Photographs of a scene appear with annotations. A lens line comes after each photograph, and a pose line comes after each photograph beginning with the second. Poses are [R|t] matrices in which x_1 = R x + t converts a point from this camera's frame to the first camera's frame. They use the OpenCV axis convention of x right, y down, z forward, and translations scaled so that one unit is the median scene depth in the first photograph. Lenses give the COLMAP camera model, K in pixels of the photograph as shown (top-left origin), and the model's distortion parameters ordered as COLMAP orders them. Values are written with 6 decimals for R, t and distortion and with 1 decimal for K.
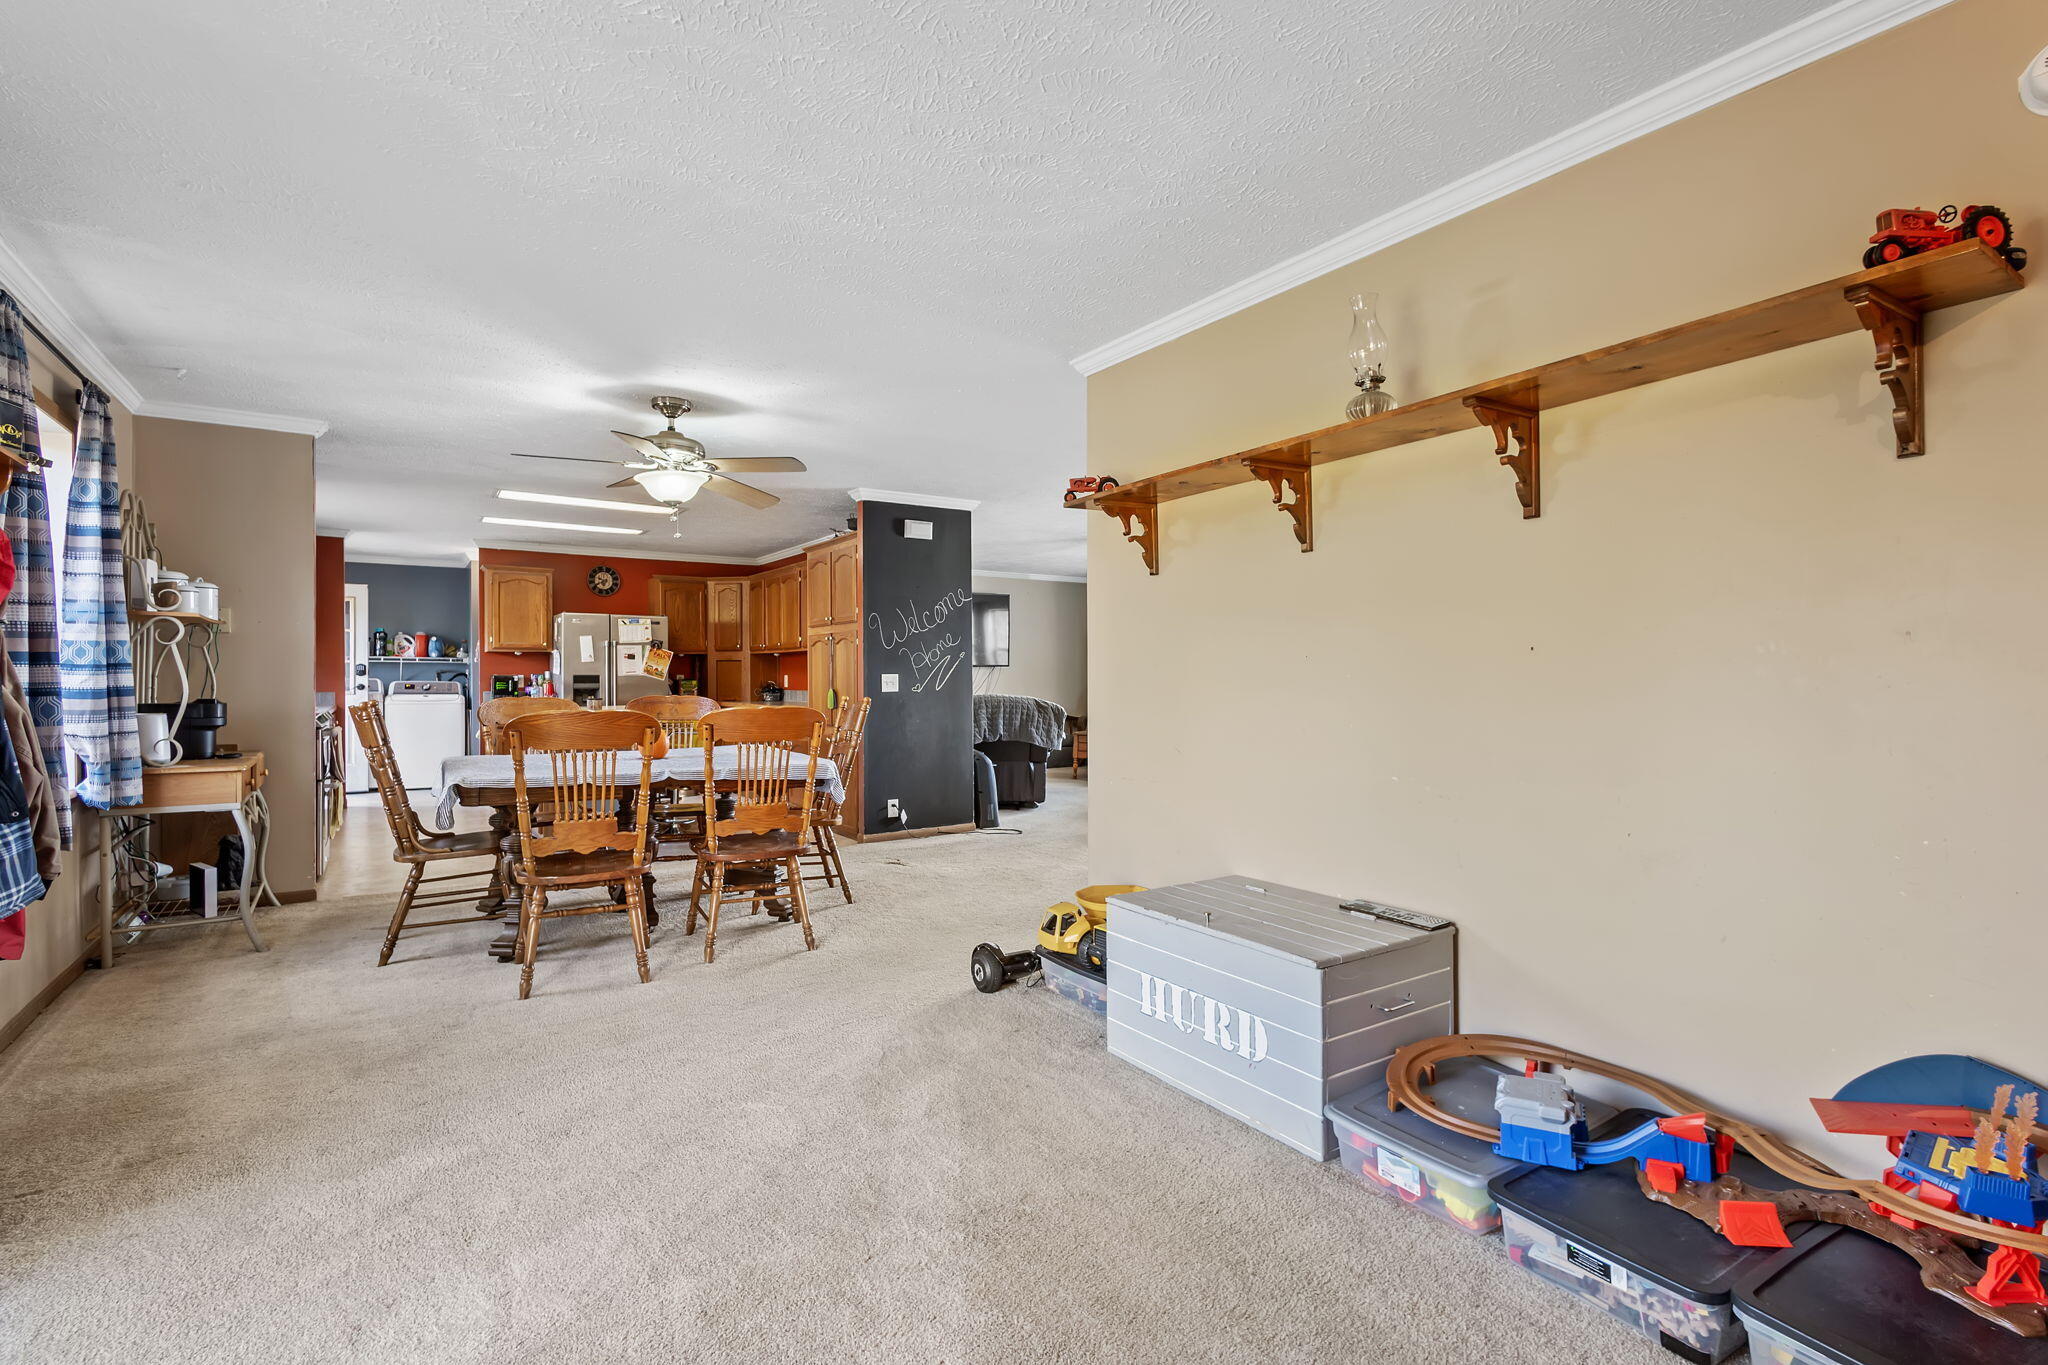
lens RADIAL K [[947.4, 0, 1028.1], [0, 947.4, 680.3], [0, 0, 1]] dist [0.013018, -0.004568]
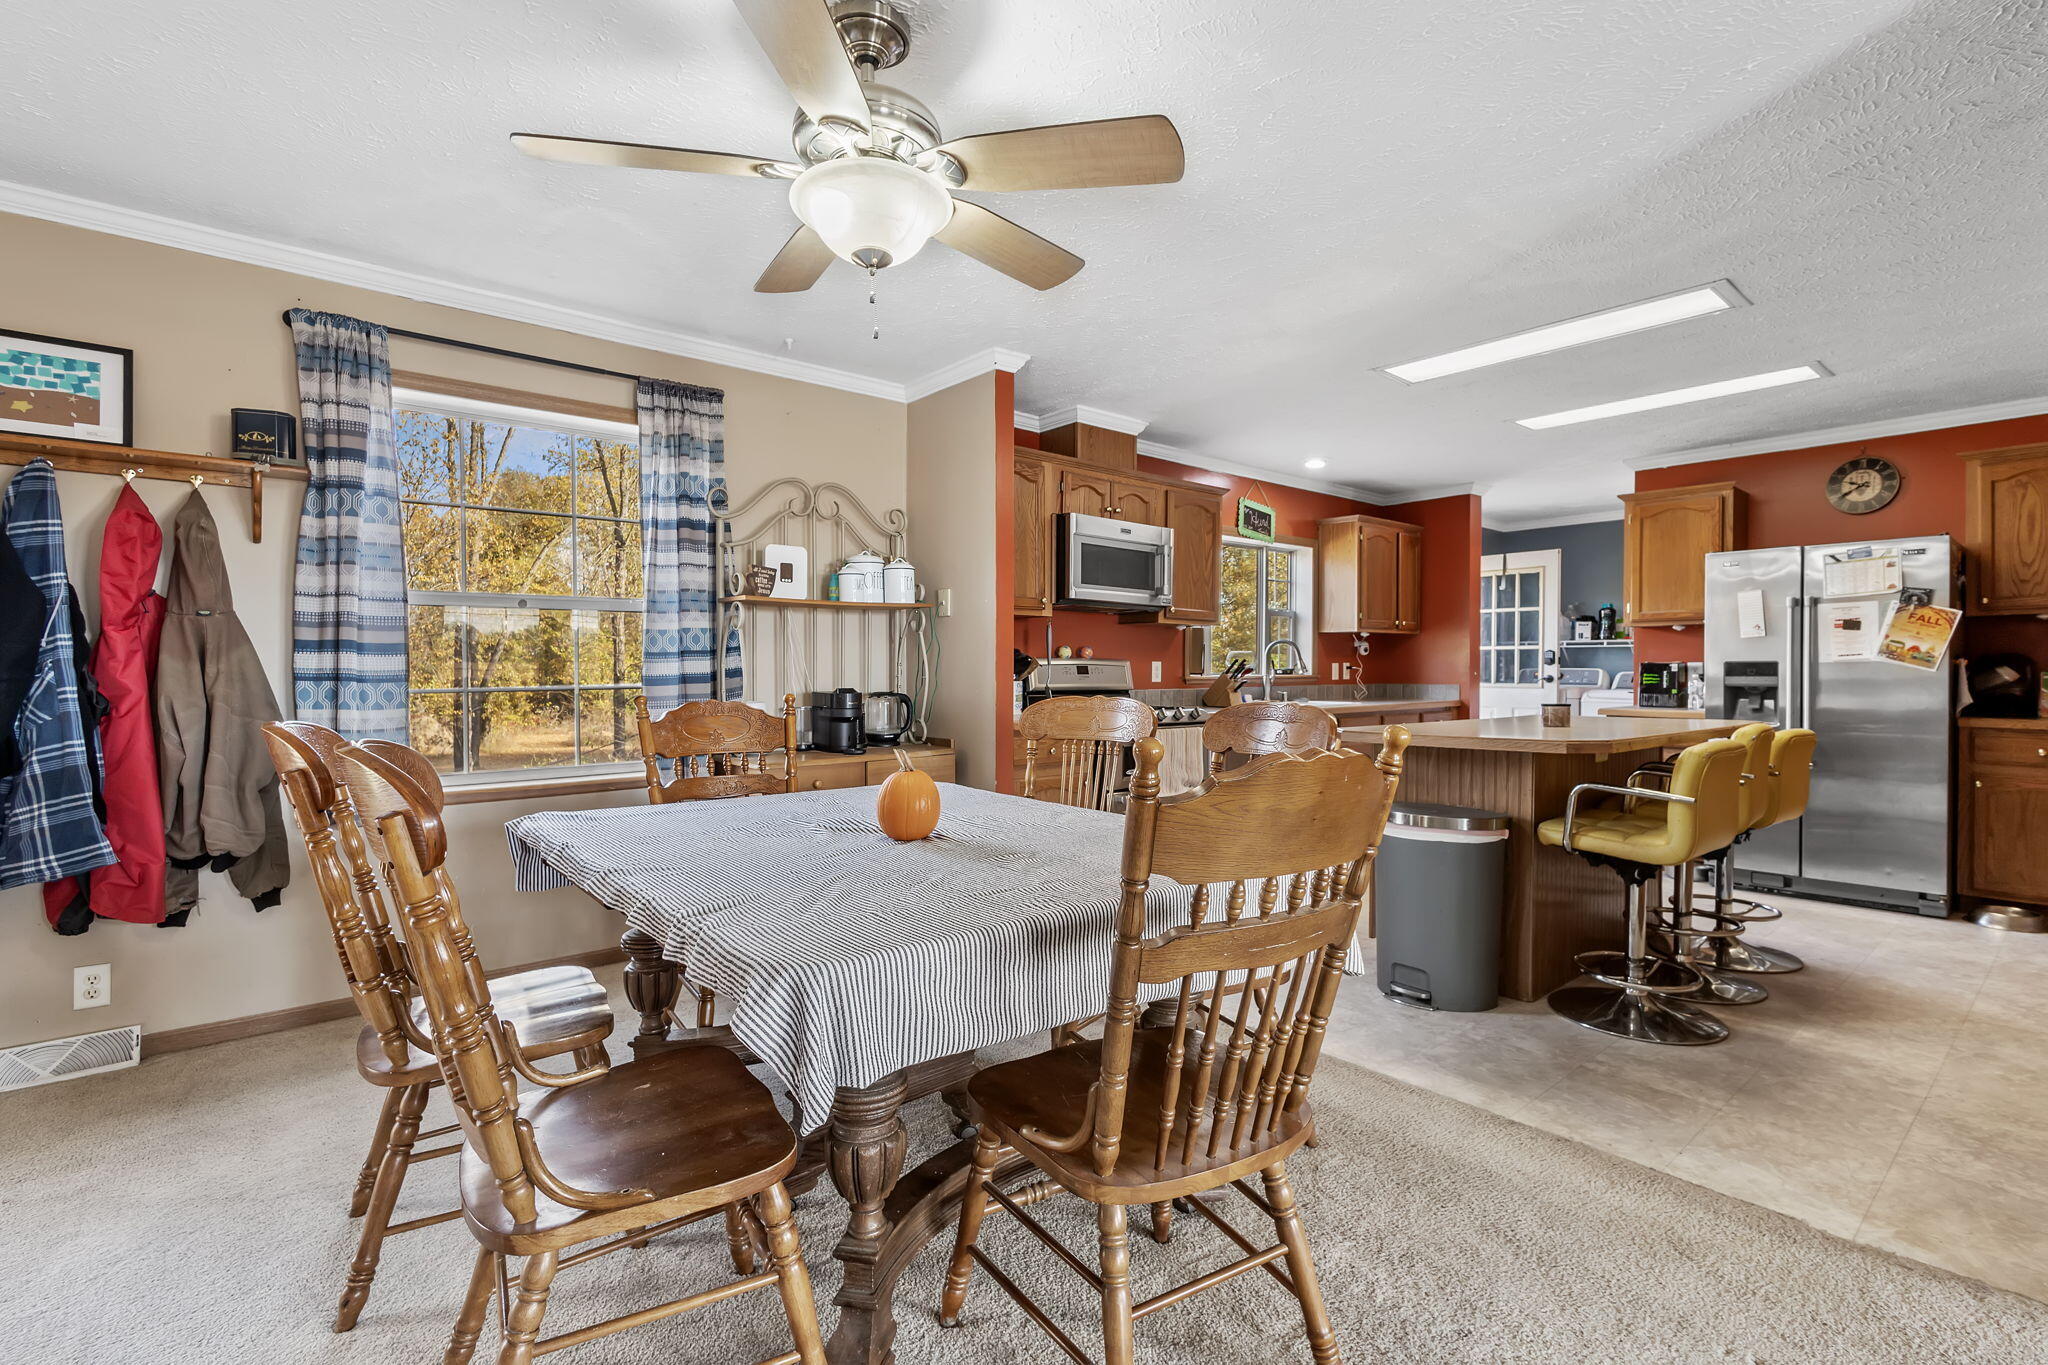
lens RADIAL K [[947.4, 0, 1032.7], [0, 947.4, 686.0], [0, 0, 1]] dist [0.013018, -0.004568]
pose [[0.119265, 0.017901, -0.992701, 0.036249], [-0.003243, 0.999839, 0.017640, 0.000276], [0.992857, 0.001116, 0.119304, 0.507319]]
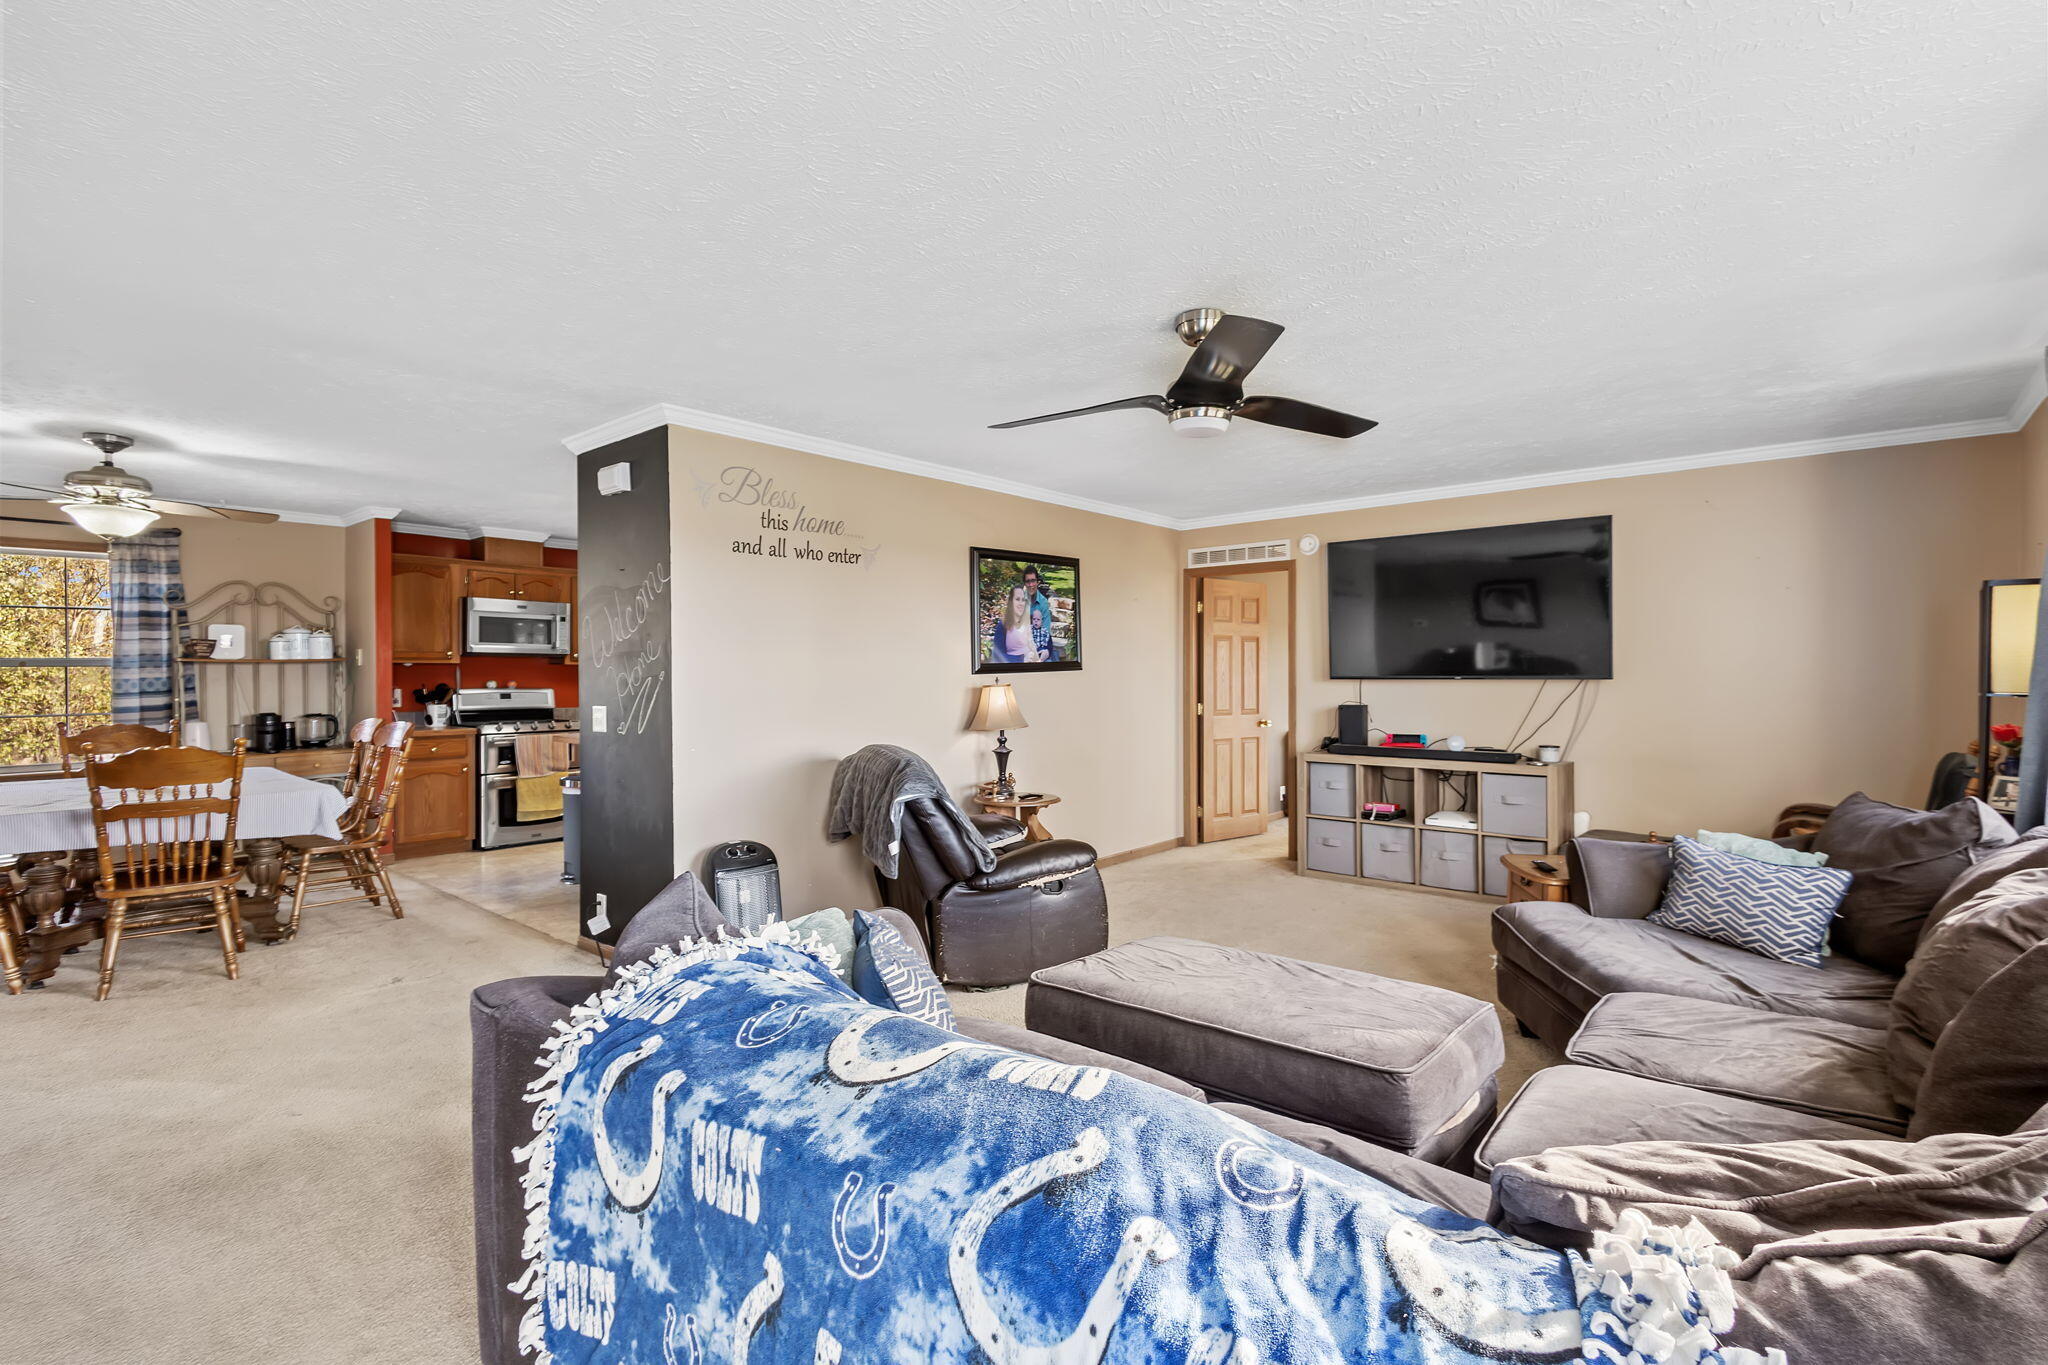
lens RADIAL K [[947.4, 0, 1026.9], [0, 947.4, 680.2], [0, 0, 1]] dist [0.013018, -0.004568]
pose [[0.274781, 0.011041, -0.961443, 0.432020], [-0.003411, 0.999939, 0.010509, -0.024426], [0.961501, 0.000392, 0.274802, 0.822148]]
